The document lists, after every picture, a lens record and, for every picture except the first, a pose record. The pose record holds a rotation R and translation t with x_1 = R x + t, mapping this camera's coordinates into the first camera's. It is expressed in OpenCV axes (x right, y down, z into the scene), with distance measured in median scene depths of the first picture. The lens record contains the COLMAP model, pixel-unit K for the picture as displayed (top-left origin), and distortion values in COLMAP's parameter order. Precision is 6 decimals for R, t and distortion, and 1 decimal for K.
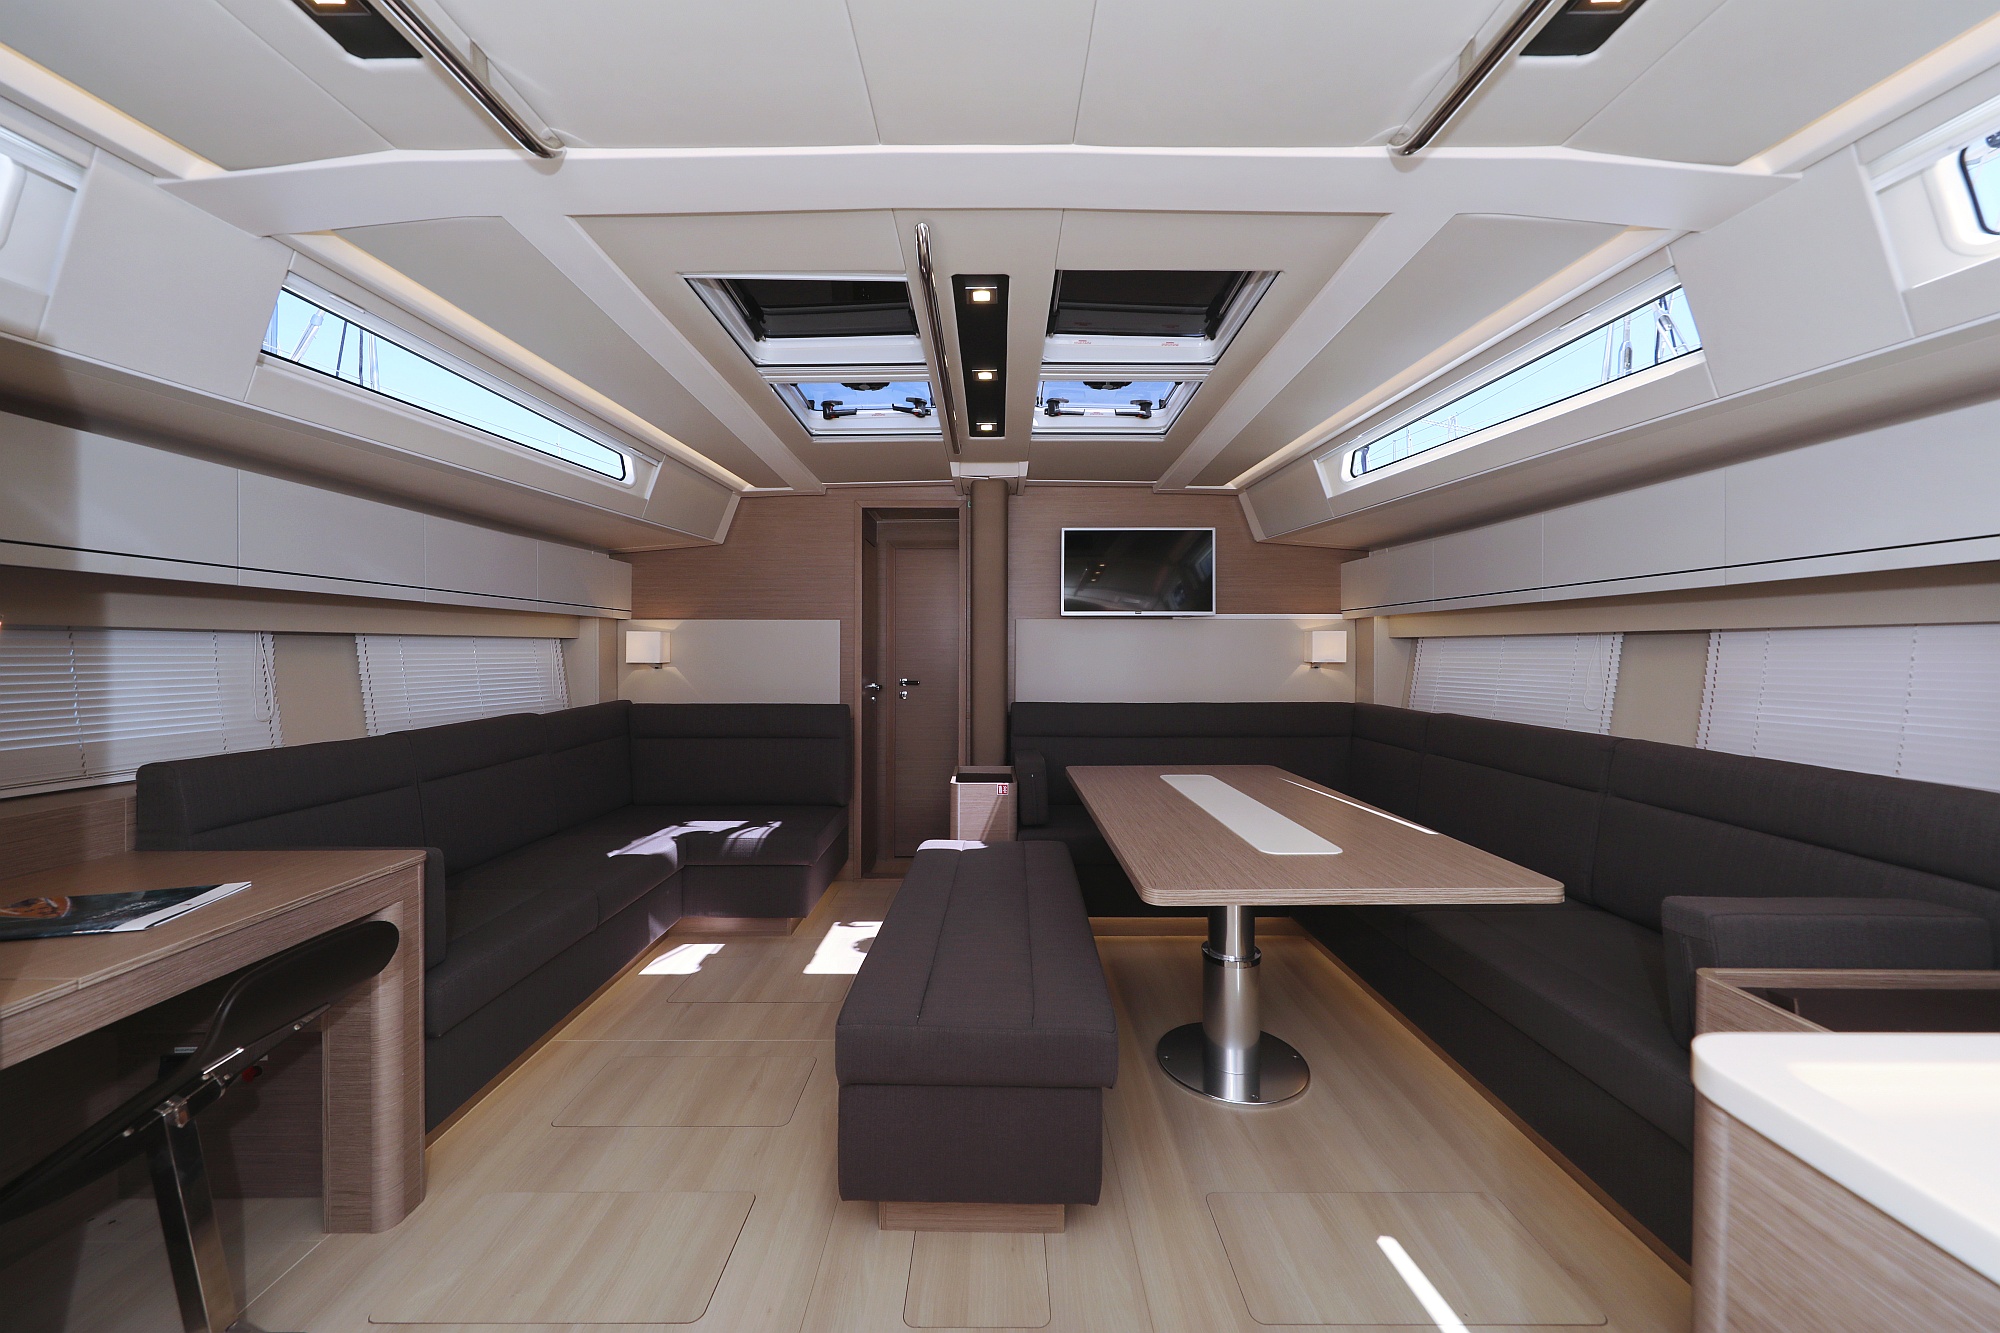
lens RADIAL K [[742.2, 0, 984.2], [0, 742.2, 663.5], [0, 0, 1]] dist [-0.001894, -0.000334]
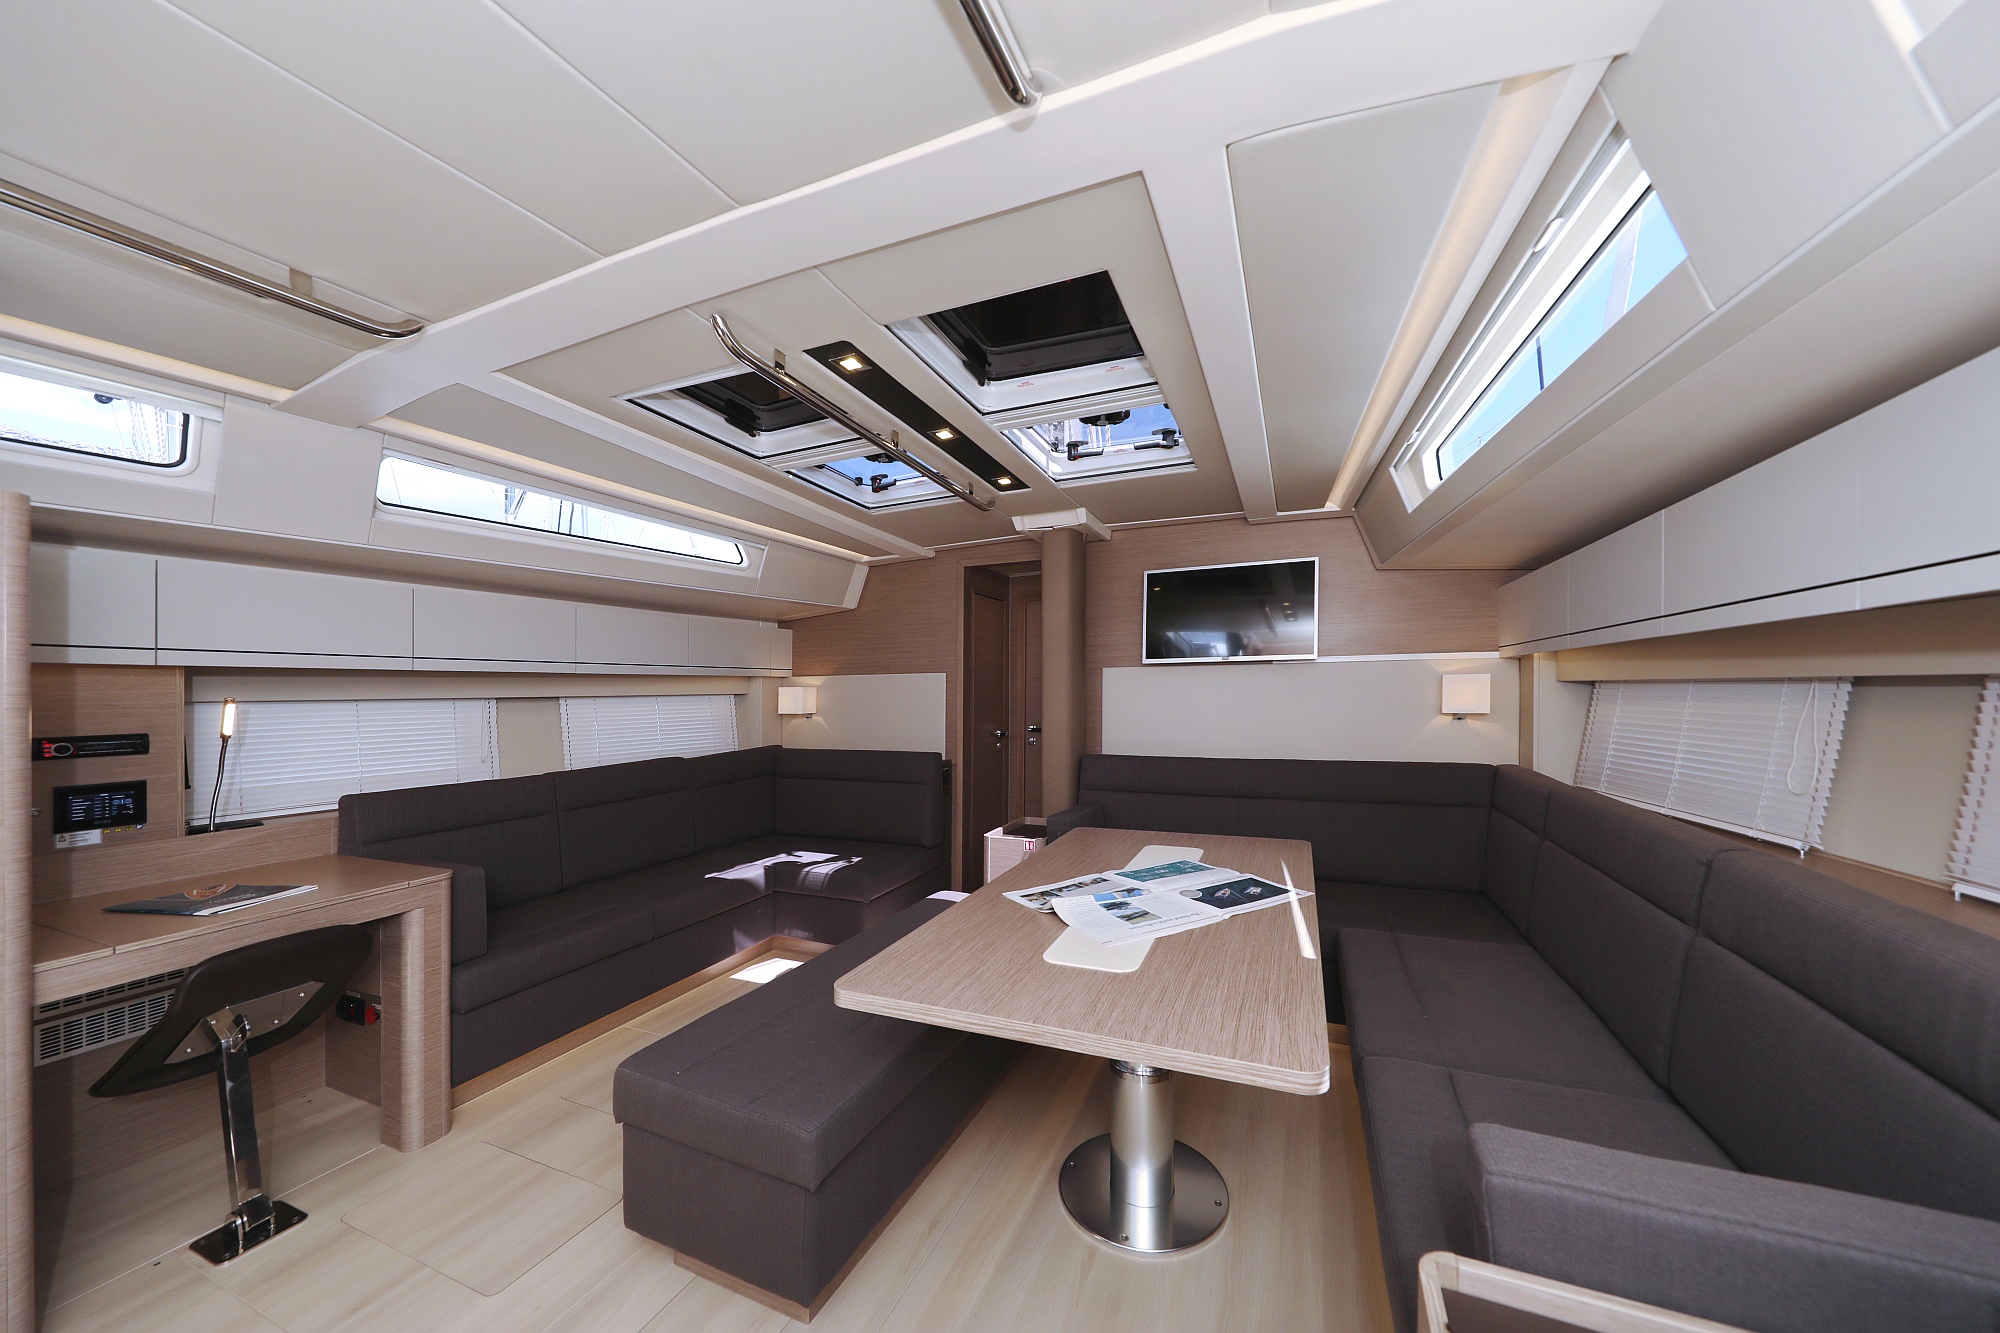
lens RADIAL K [[695.0, 0, 1003.7], [0, 695.0, 699.7], [0, 0, 1]] dist [0.002491, 0.000086]
pose [[0.919725, -0.009159, -0.392457, 0.361902], [0.009404, 0.999955, -0.001298, -0.023200], [0.392451, -0.002497, 0.919769, 0.135629]]
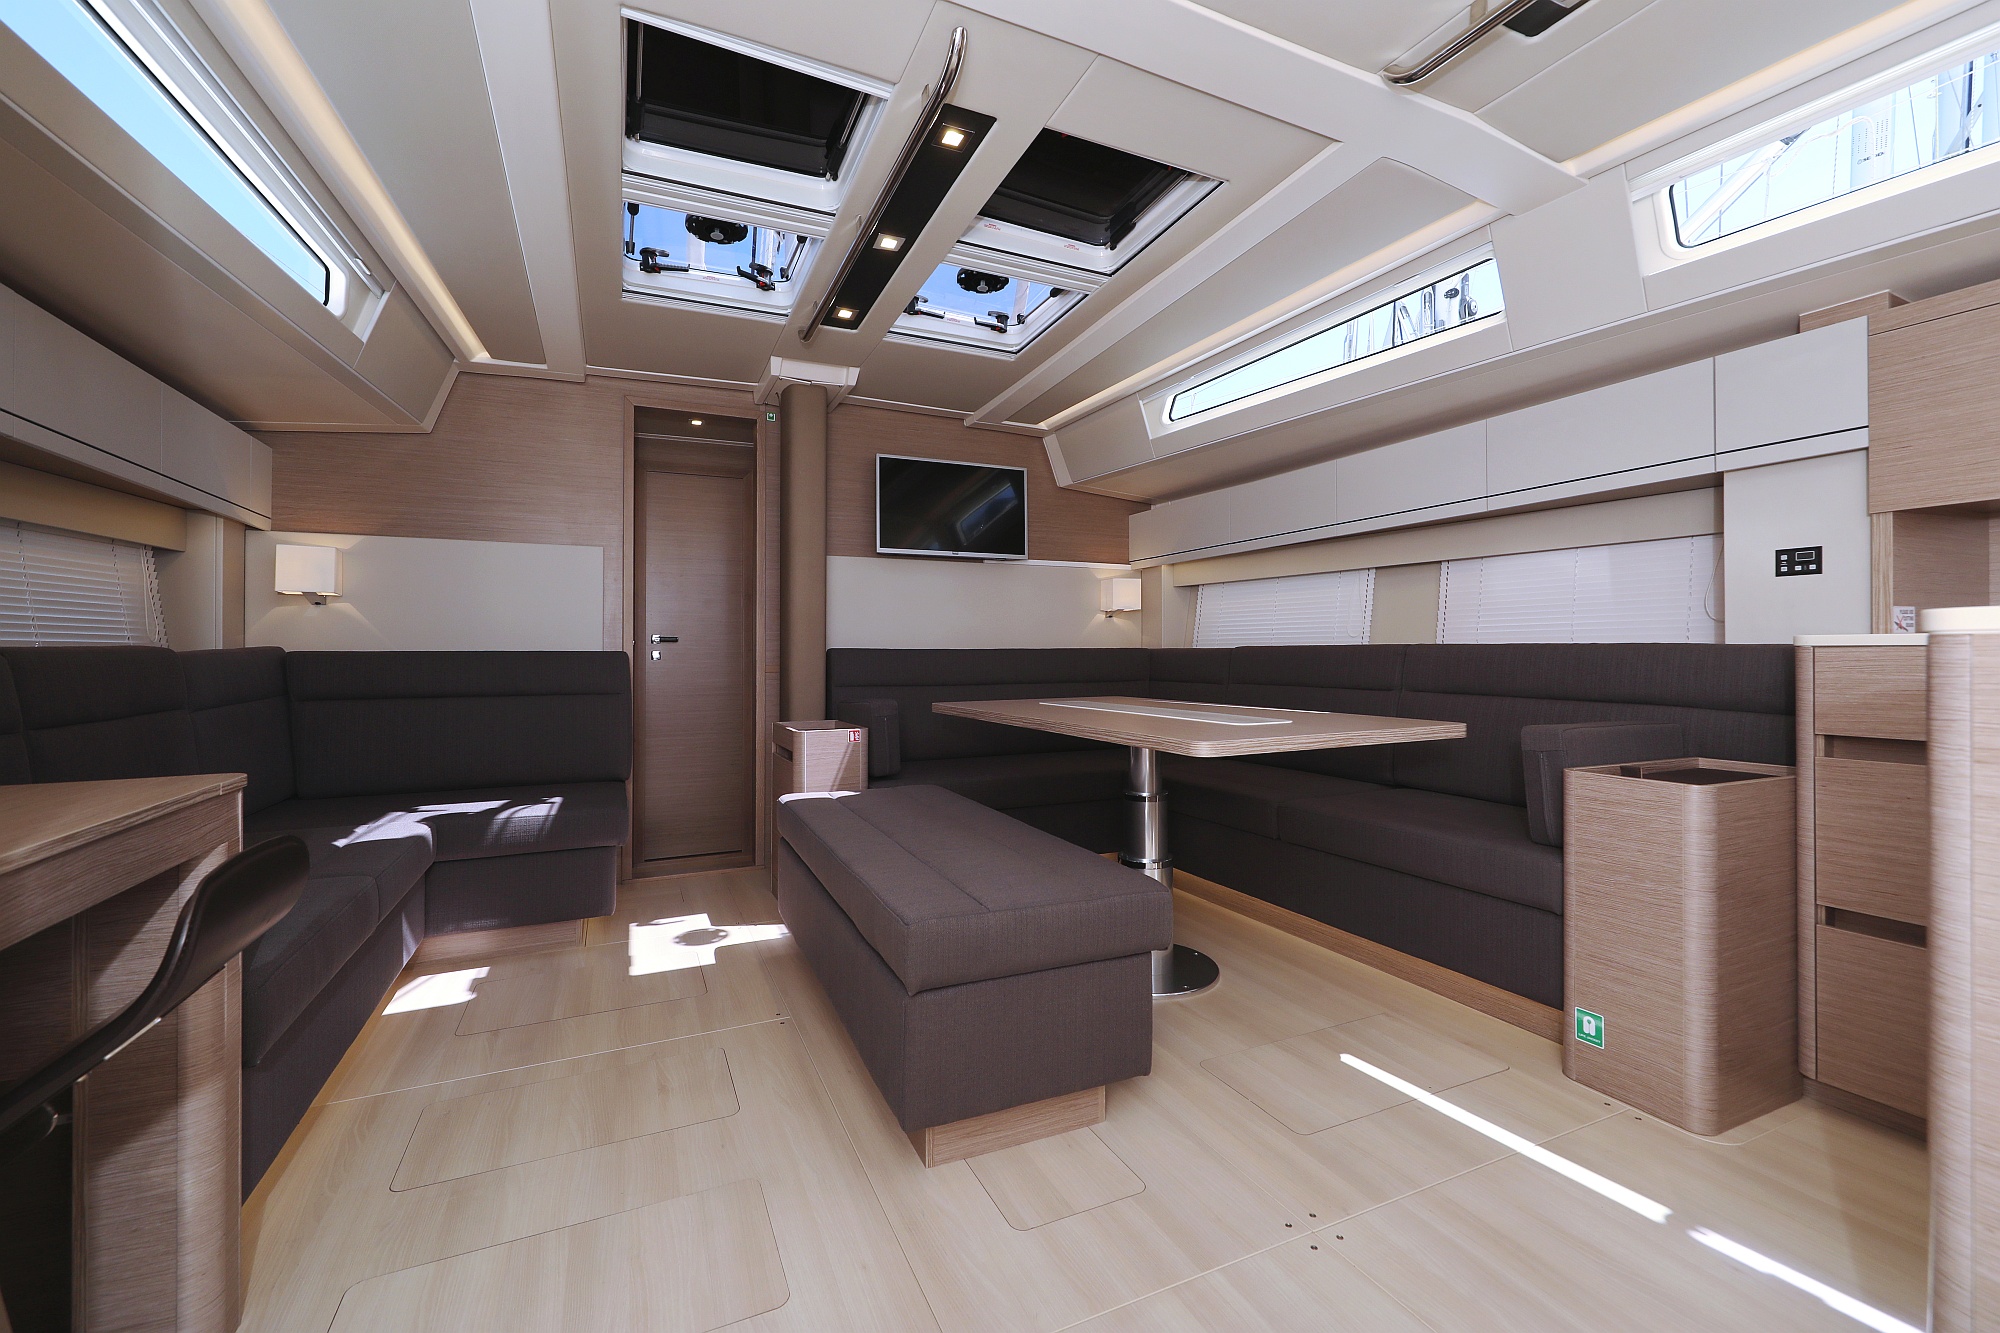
lens RADIAL K [[847.2, 0, 979.6], [0, 847.2, 664.2], [0, 0, 1]] dist [0.005216, -0.001719]
pose [[0.905870, -0.014444, 0.423309, -0.272040], [0.019377, 0.999785, -0.007354, 0.100258], [-0.423112, 0.014864, 0.905956, 0.036235]]
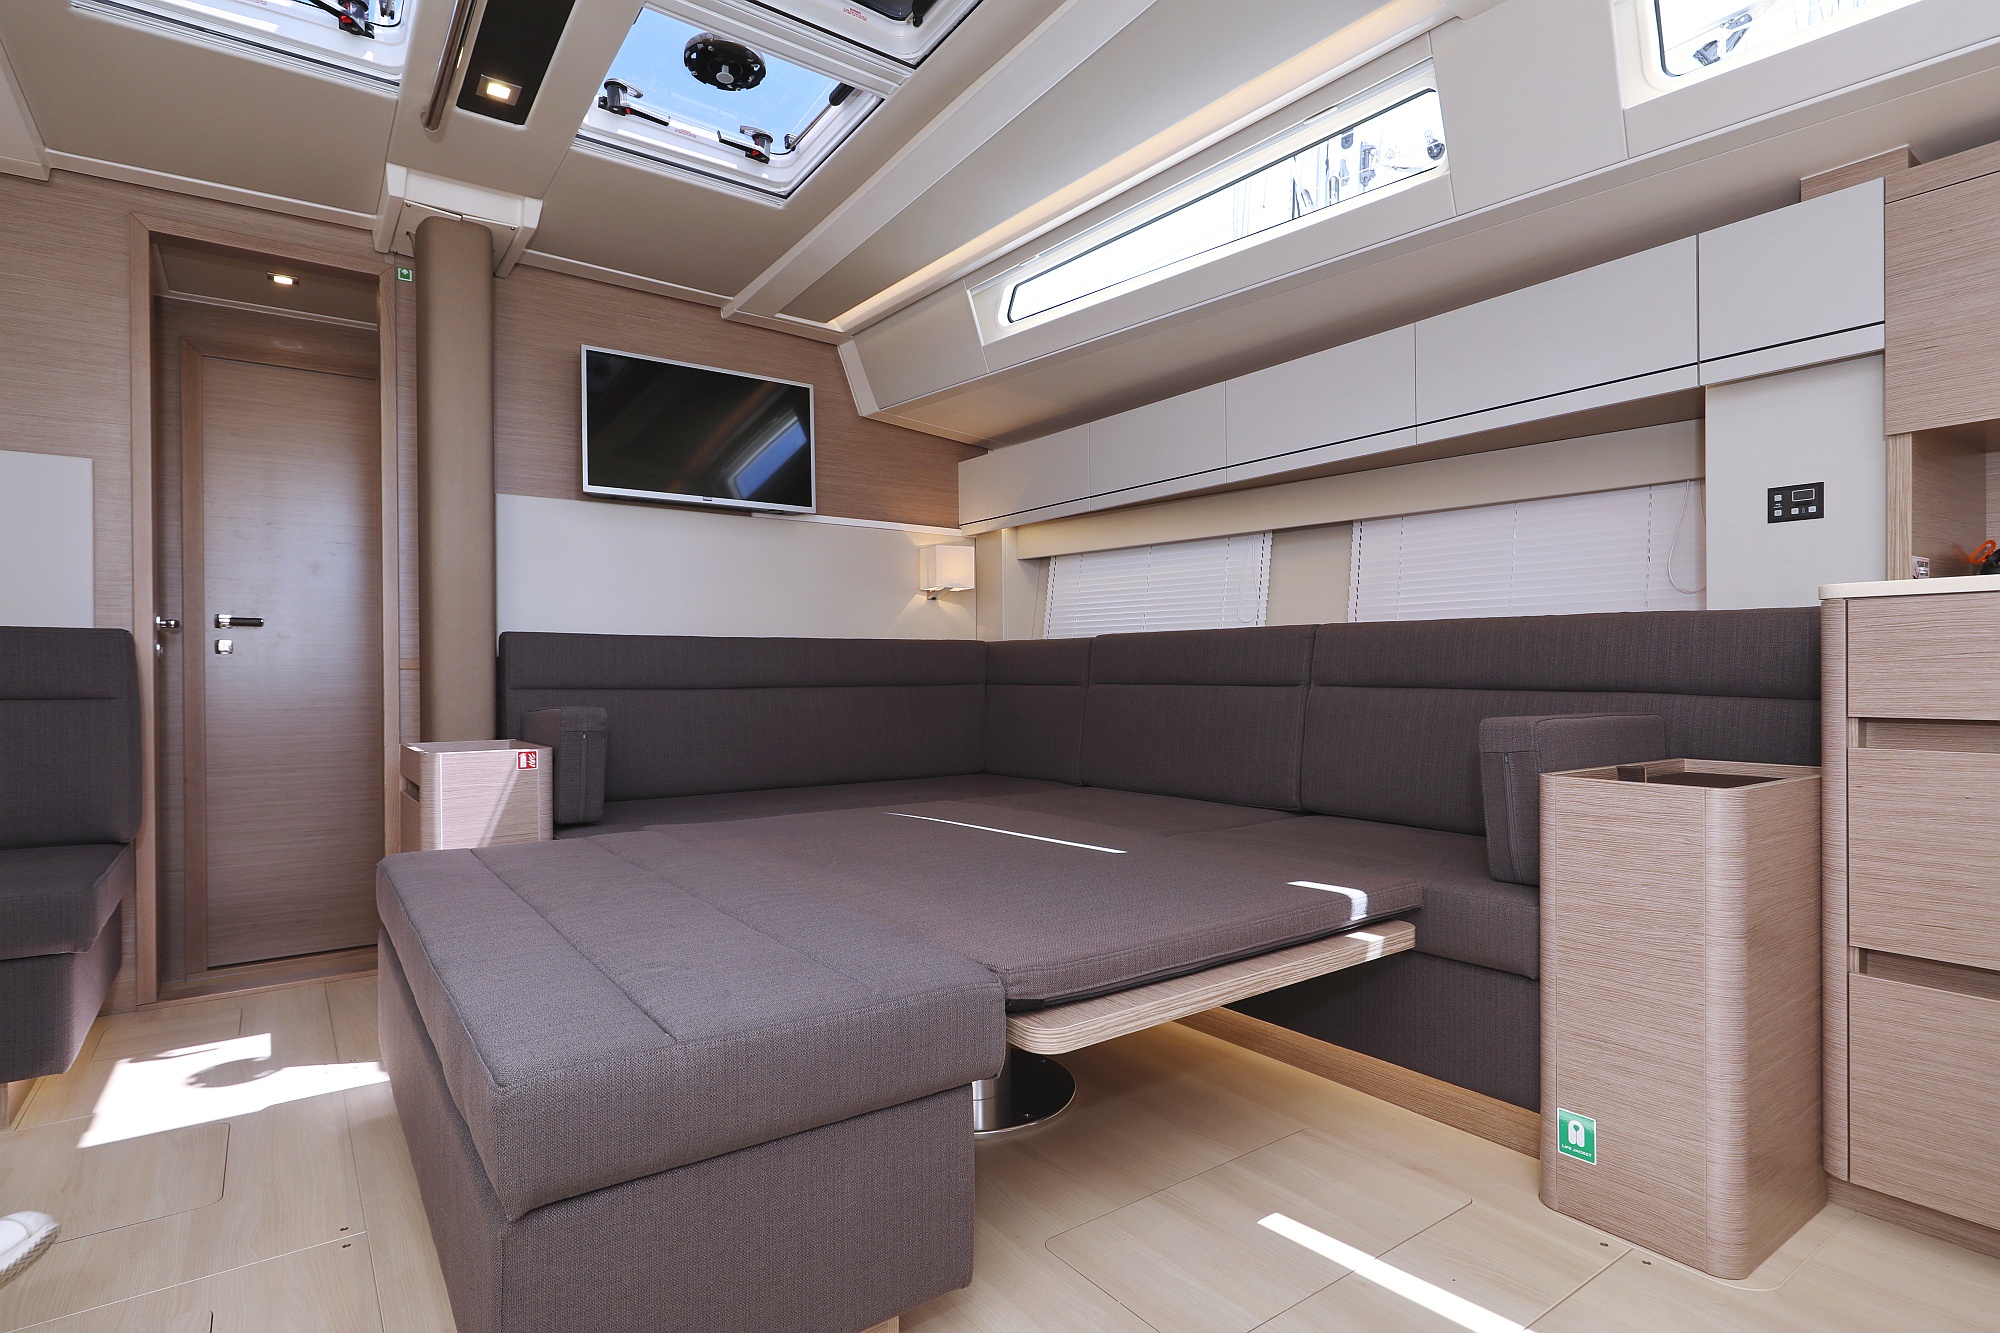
lens RADIAL K [[1036.1, 0, 998.6], [0, 1036.1, 684.8], [0, 0, 1]] dist [0.006150, -0.000850]
pose [[0.804926, -0.018000, 0.593102, -0.157923], [0.027459, 0.999599, -0.006930, 0.133473], [-0.592740, 0.021864, 0.805097, 0.165040]]
